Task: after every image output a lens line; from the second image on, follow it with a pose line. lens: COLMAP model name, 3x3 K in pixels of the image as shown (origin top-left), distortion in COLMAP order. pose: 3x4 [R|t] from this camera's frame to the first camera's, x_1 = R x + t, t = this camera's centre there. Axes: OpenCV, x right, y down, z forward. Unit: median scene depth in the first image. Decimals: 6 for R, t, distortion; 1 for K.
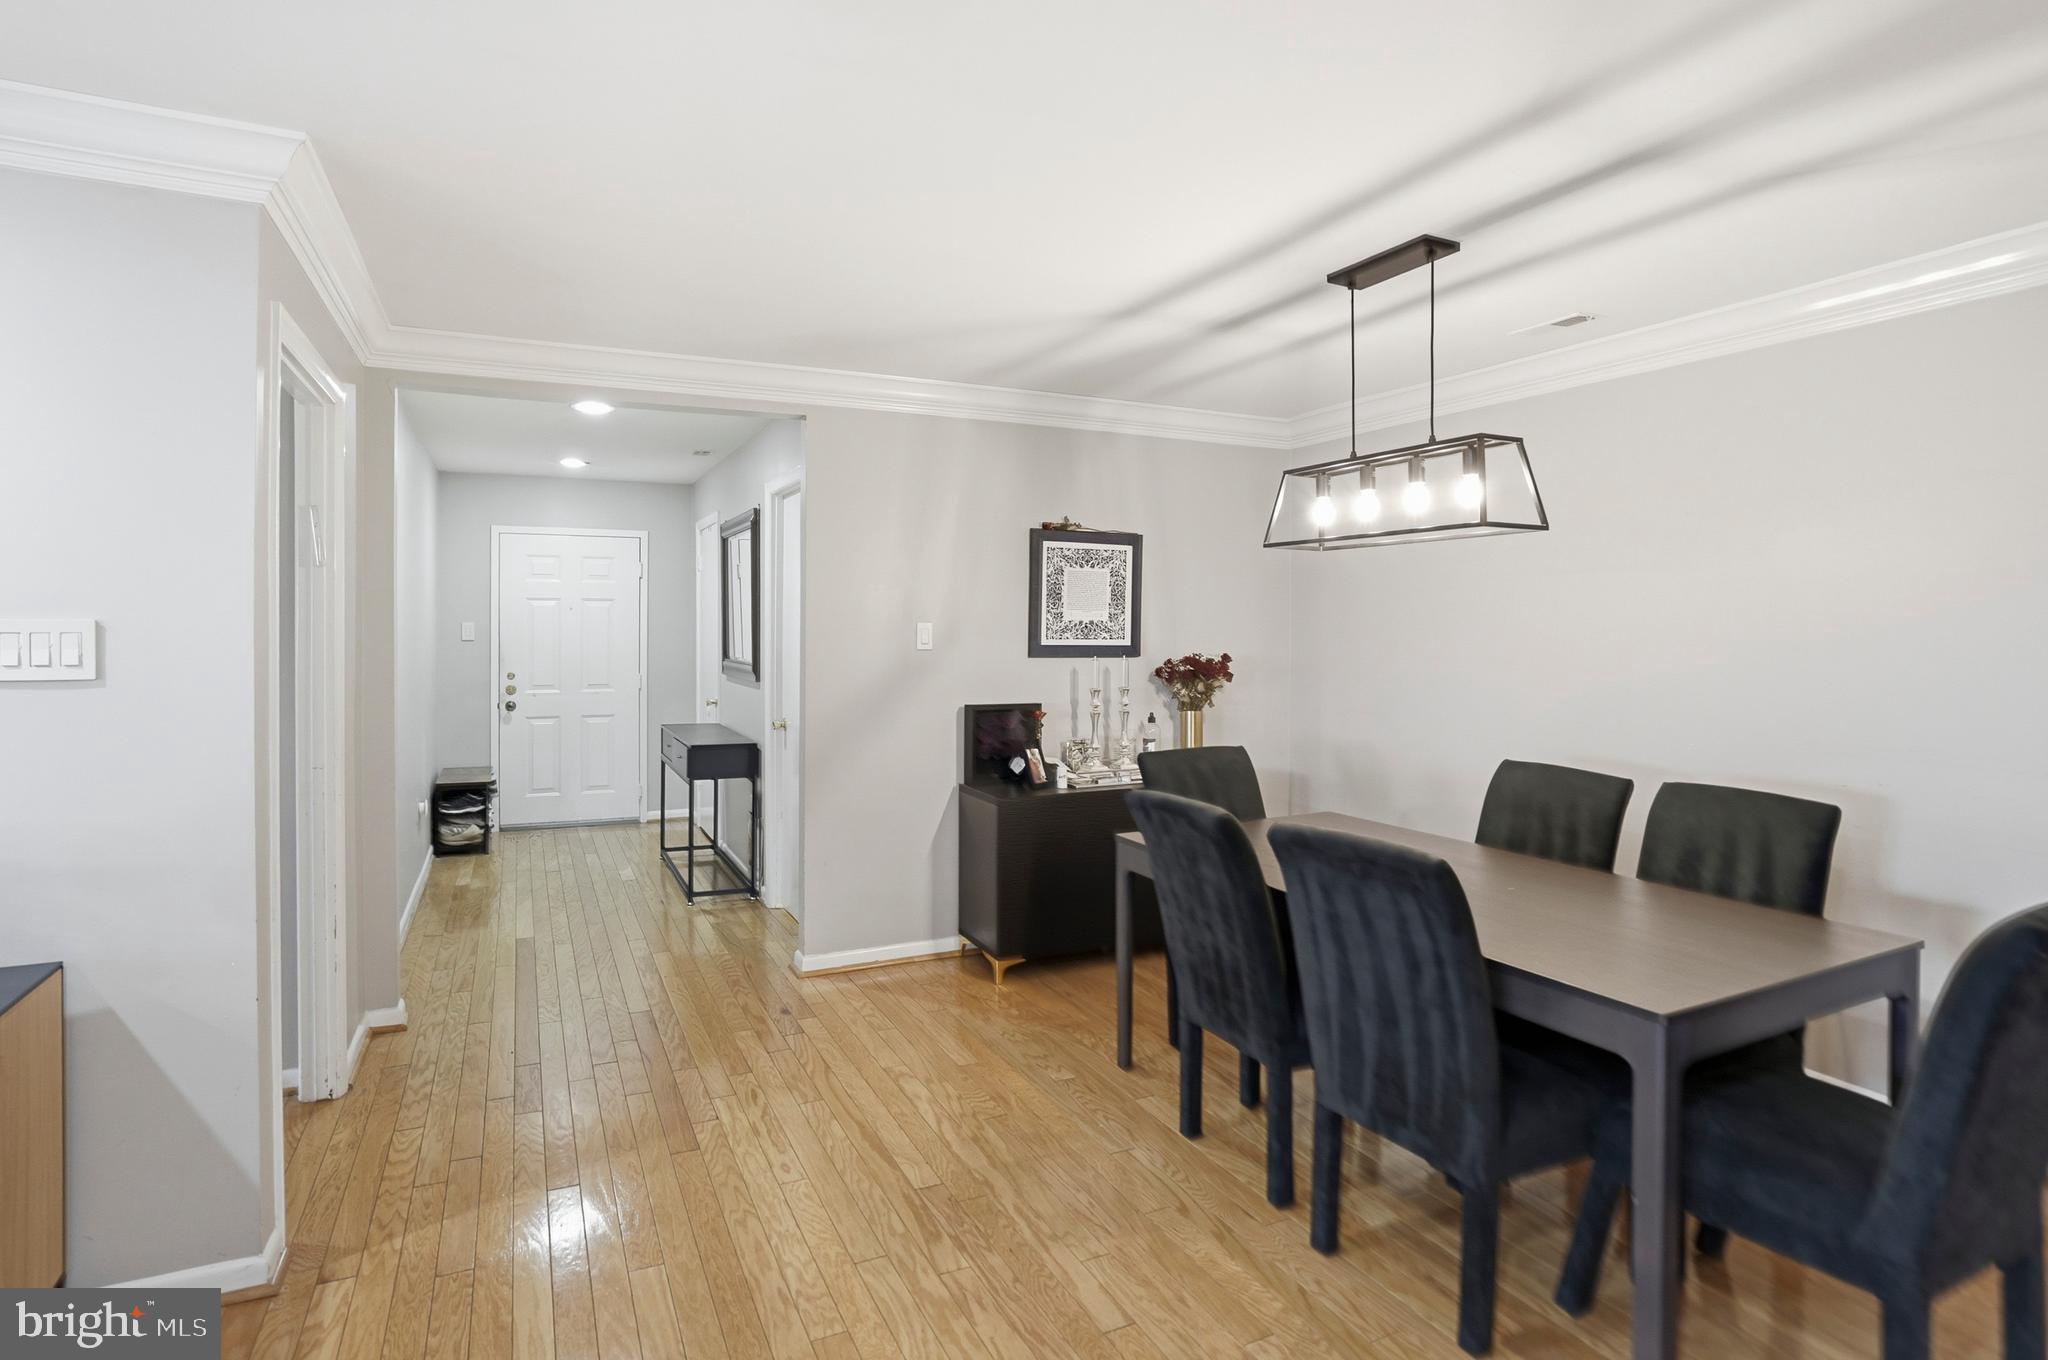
lens RADIAL K [[1068.1, 0, 1024.1], [0, 1068.1, 627.4], [0, 0, 1]] dist [-0.012079, 0.000507]
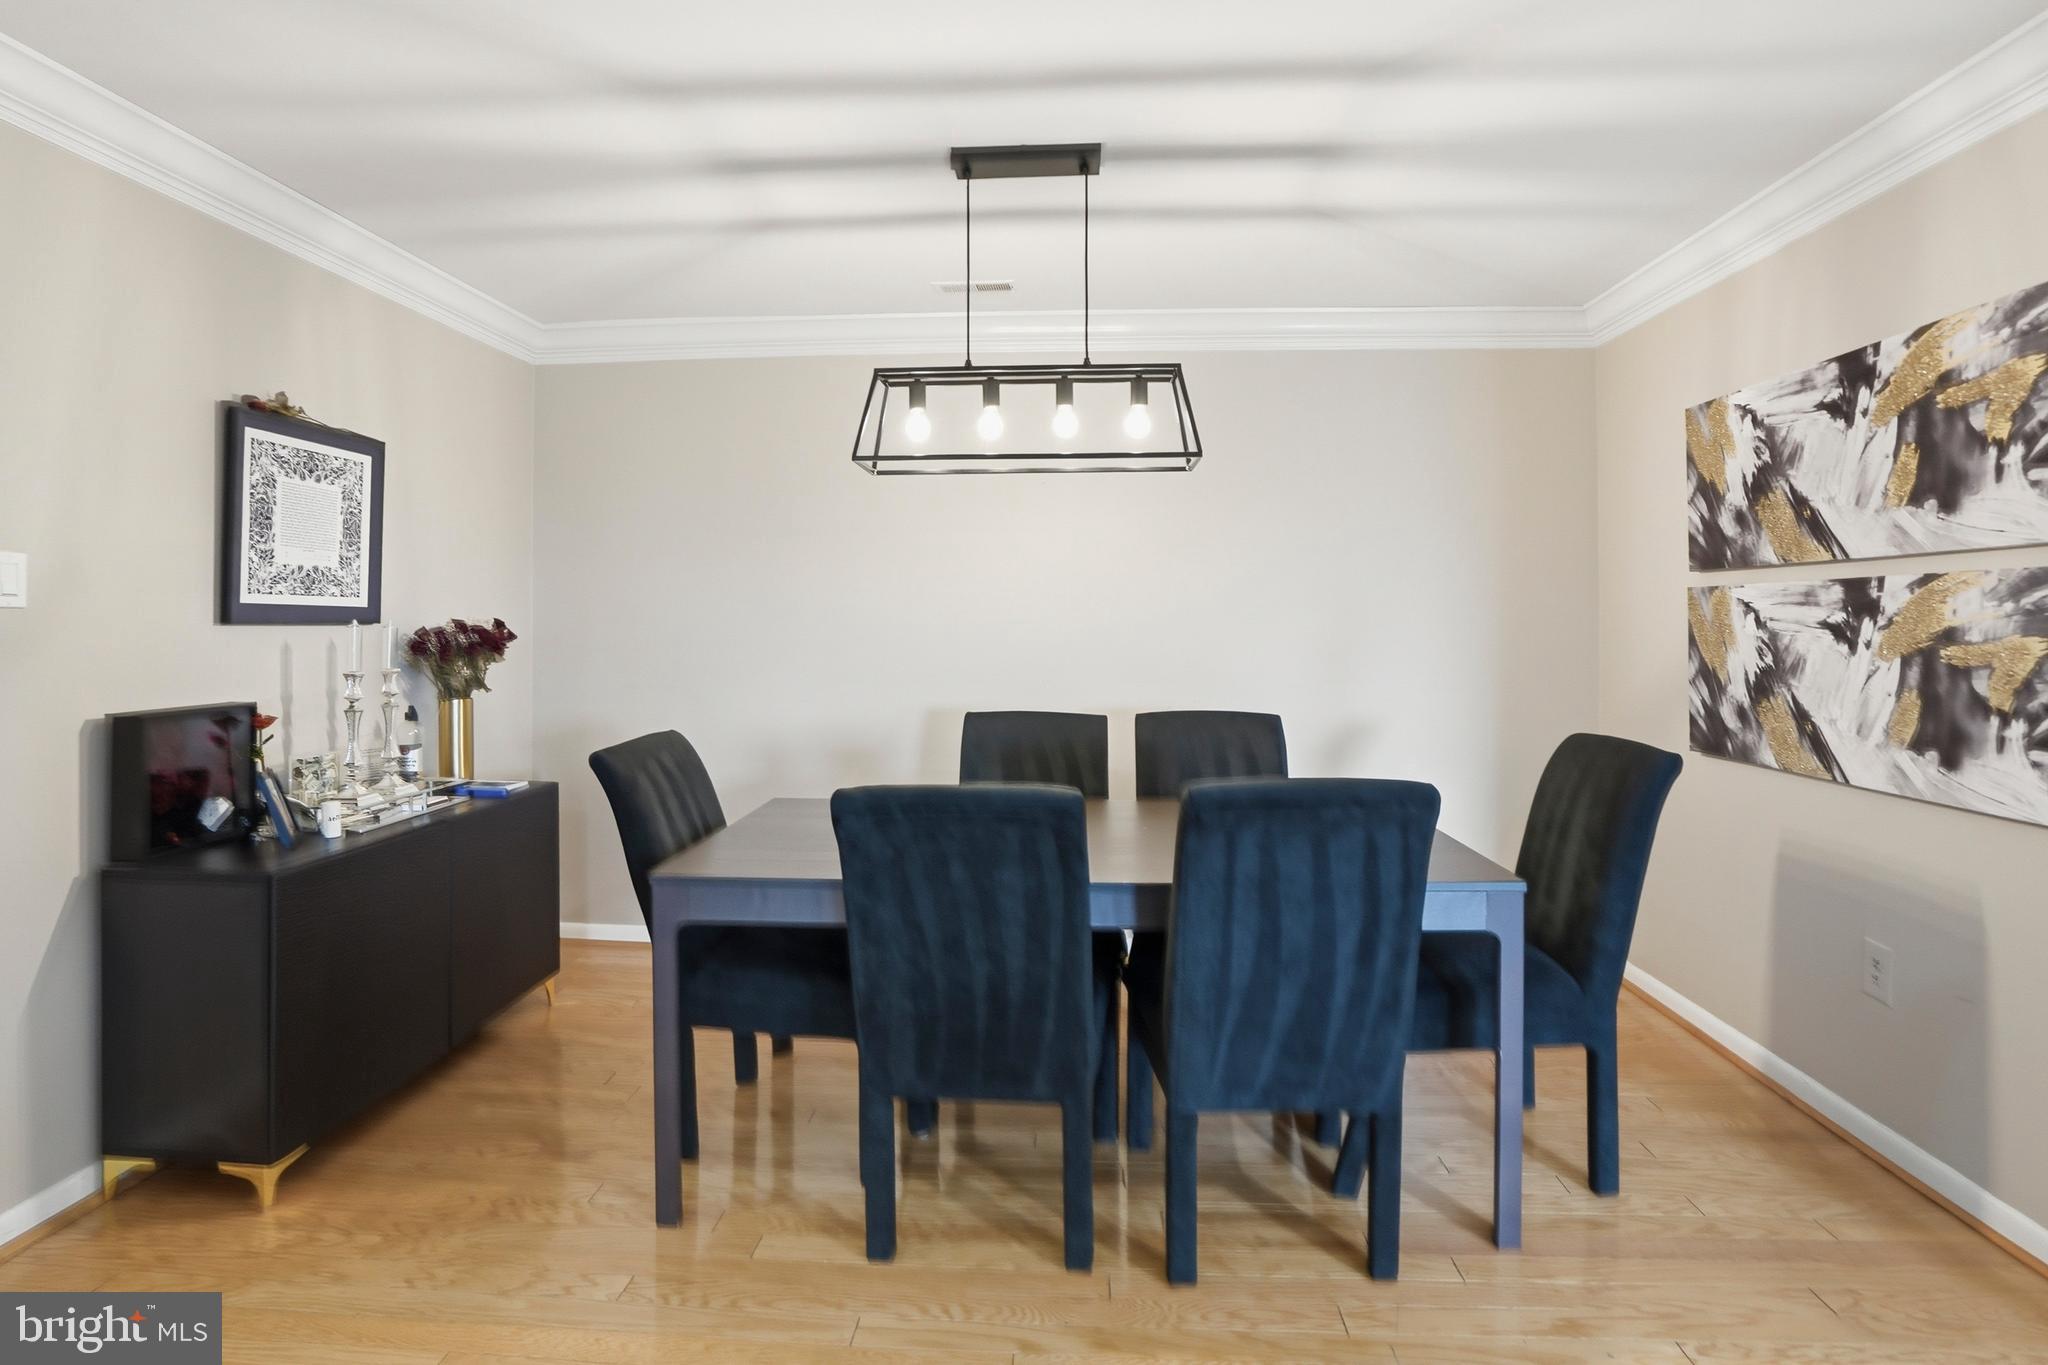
lens RADIAL K [[995.6, 0, 1020.3], [0, 995.6, 609.5], [0, 0, 1]] dist [-0.029983, 0.000978]
pose [[0.496270, 0.002968, 0.868163, -0.236799], [0.006804, 0.999950, -0.007307, 0.026772], [-0.868141, 0.009533, 0.496225, 0.364238]]
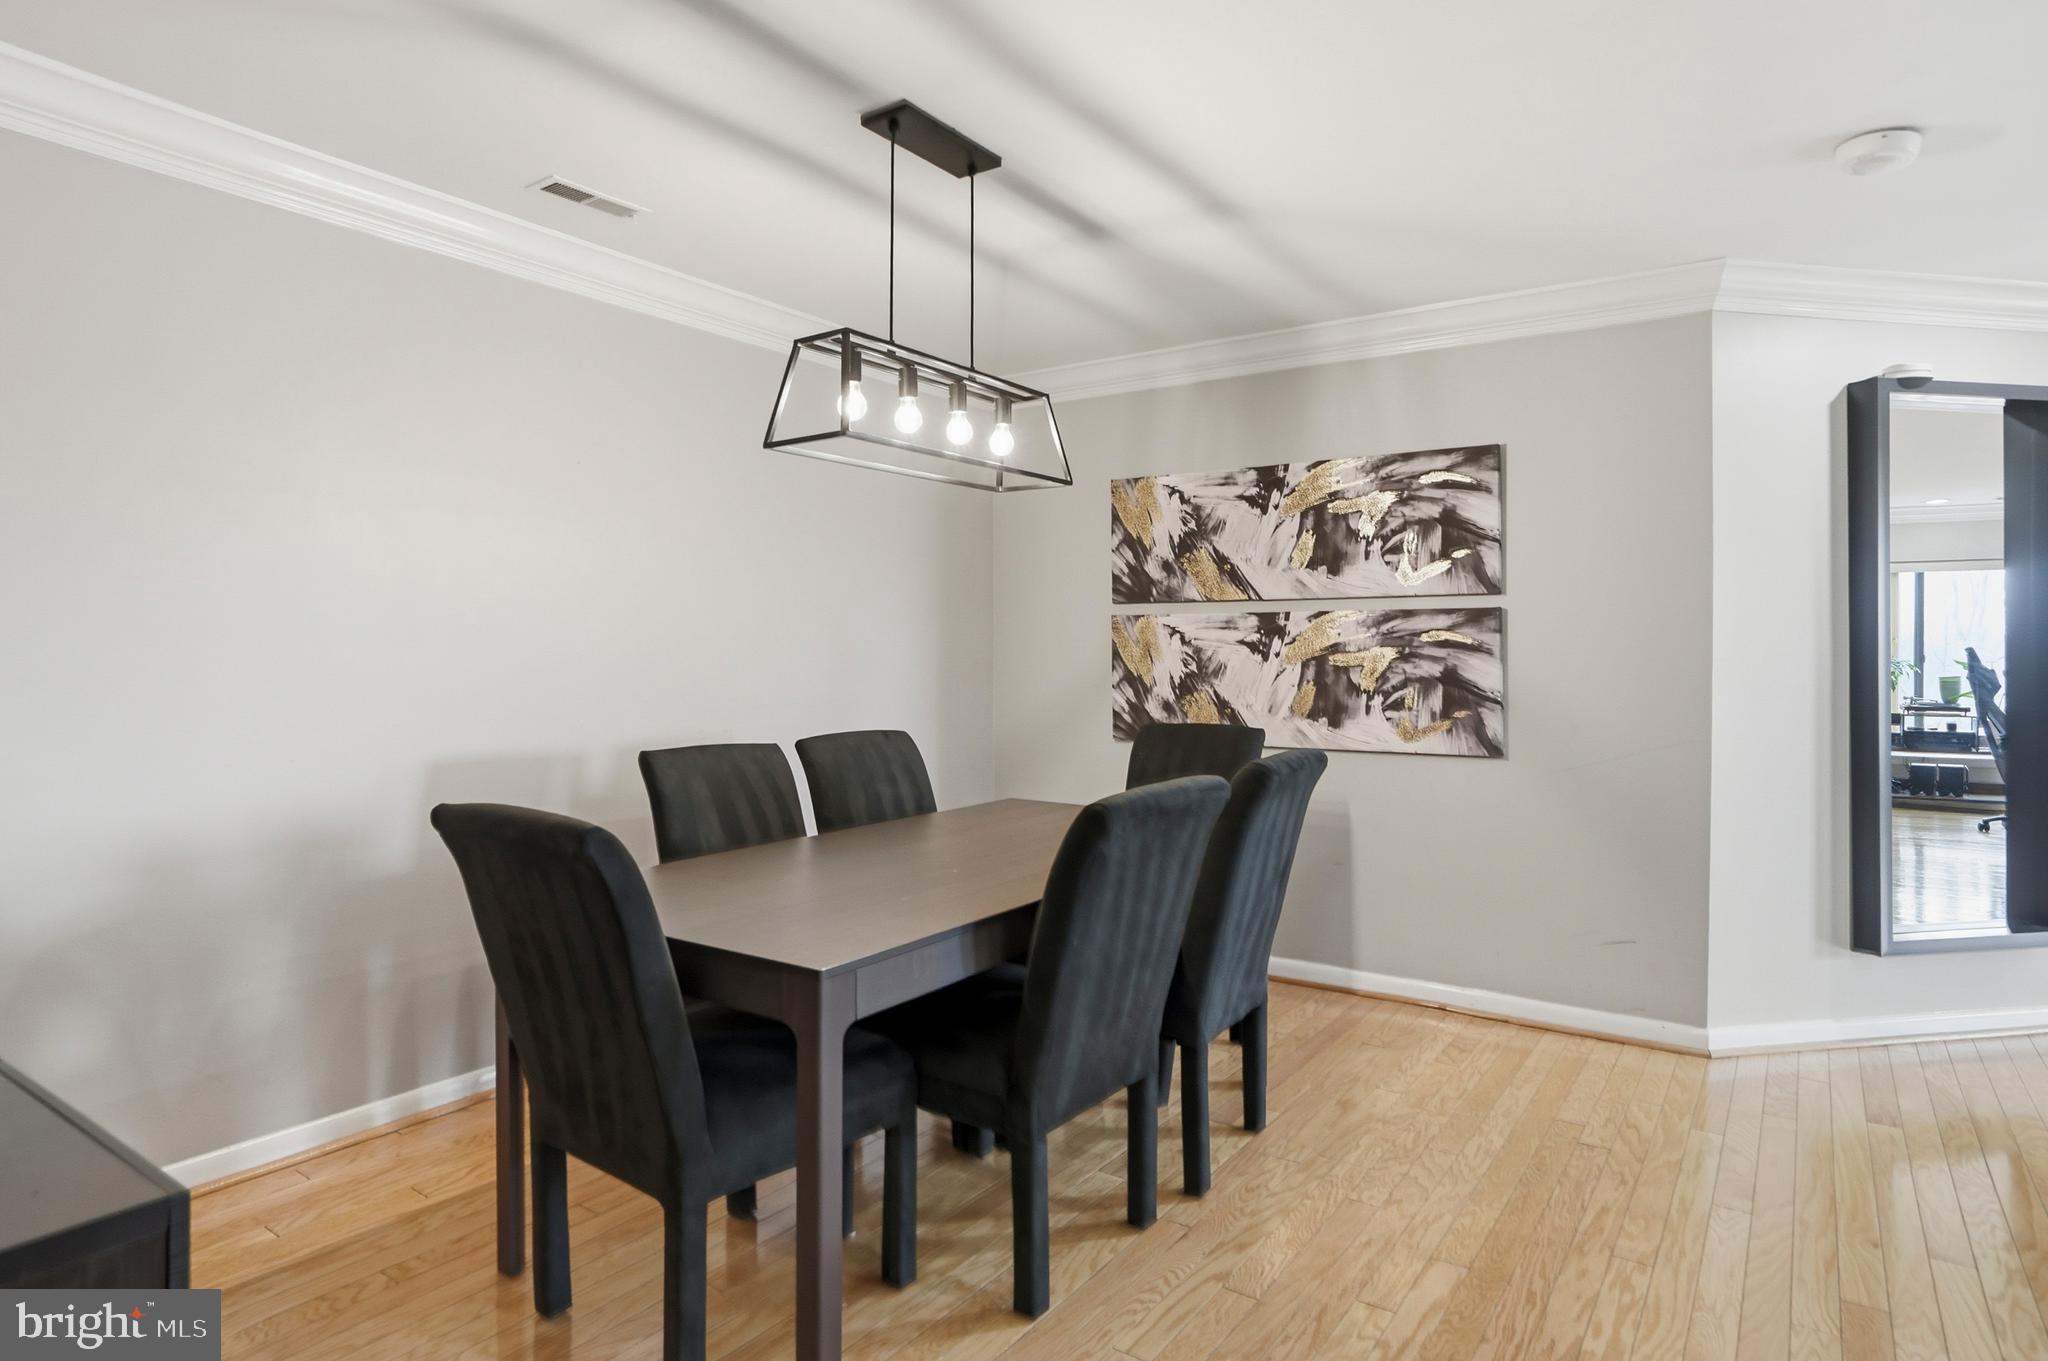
lens RADIAL K [[1163.9, 0, 1025.8], [0, 1163.9, 633.4], [0, 0, 1]] dist [-0.018610, 0.000492]
pose [[-0.492961, 0.003075, 0.870046, -0.301098], [-0.000617, 0.999992, -0.003884, 0.030518], [-0.870051, -0.002452, -0.492955, 0.855923]]
